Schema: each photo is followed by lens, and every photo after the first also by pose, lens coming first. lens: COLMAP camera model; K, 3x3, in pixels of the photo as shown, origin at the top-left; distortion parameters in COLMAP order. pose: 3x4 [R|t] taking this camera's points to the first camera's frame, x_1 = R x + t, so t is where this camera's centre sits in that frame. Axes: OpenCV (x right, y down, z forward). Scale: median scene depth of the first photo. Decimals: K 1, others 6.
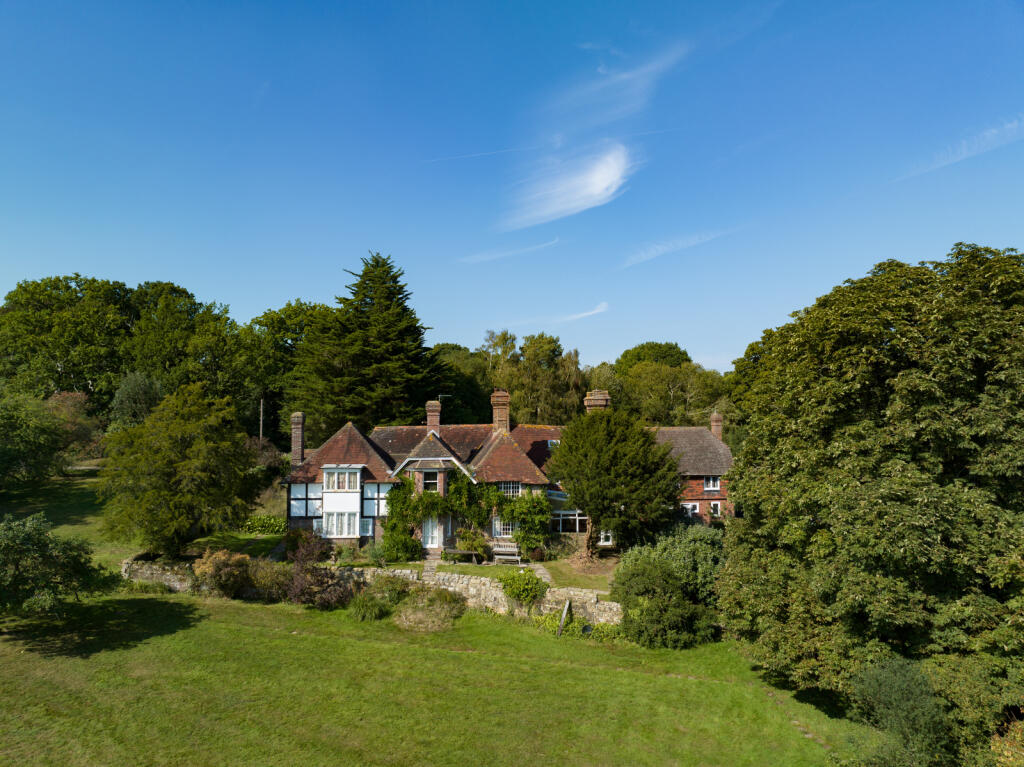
lens RADIAL K [[719.4, 0, 512.0], [0, 719.4, 383.5], [0, 0, 1]] dist [-0.028034, -0.065503]
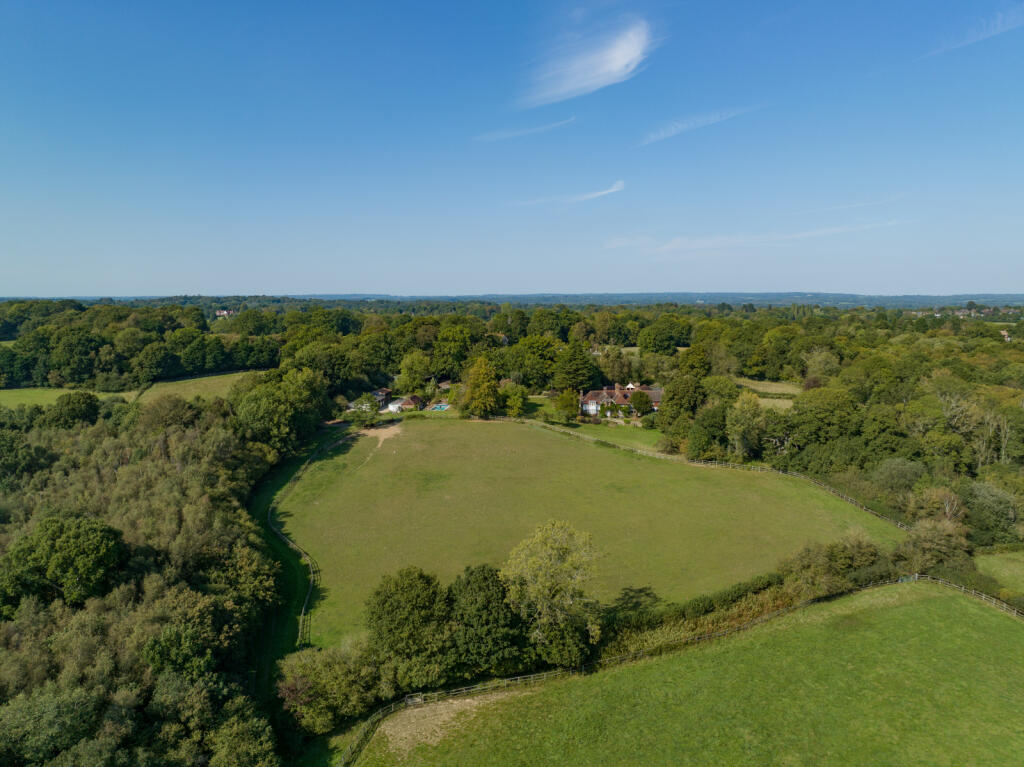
lens RADIAL K [[719.4, 0, 512.0], [0, 719.4, 383.5], [0, 0, 1]] dist [-0.028034, -0.065503]
pose [[0.999841, 0.006189, -0.016722, -0.767088], [-0.003425, 0.987020, 0.160563, -0.914794], [0.017499, -0.160480, 0.986884, -4.501352]]
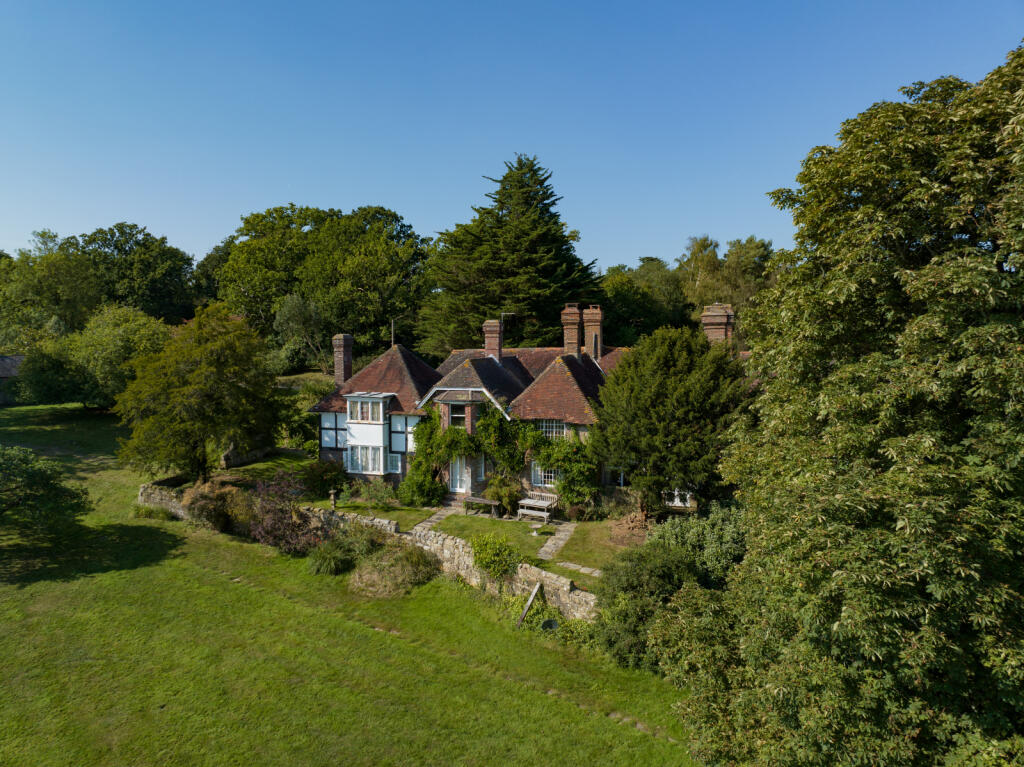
lens RADIAL K [[719.4, 0, 512.0], [0, 719.4, 383.5], [0, 0, 1]] dist [-0.028034, -0.065503]
pose [[0.917657, 0.025048, -0.396584, 0.280694], [0.020265, 0.993763, 0.109657, 0.006944], [0.396857, -0.108664, 0.911425, 0.256173]]
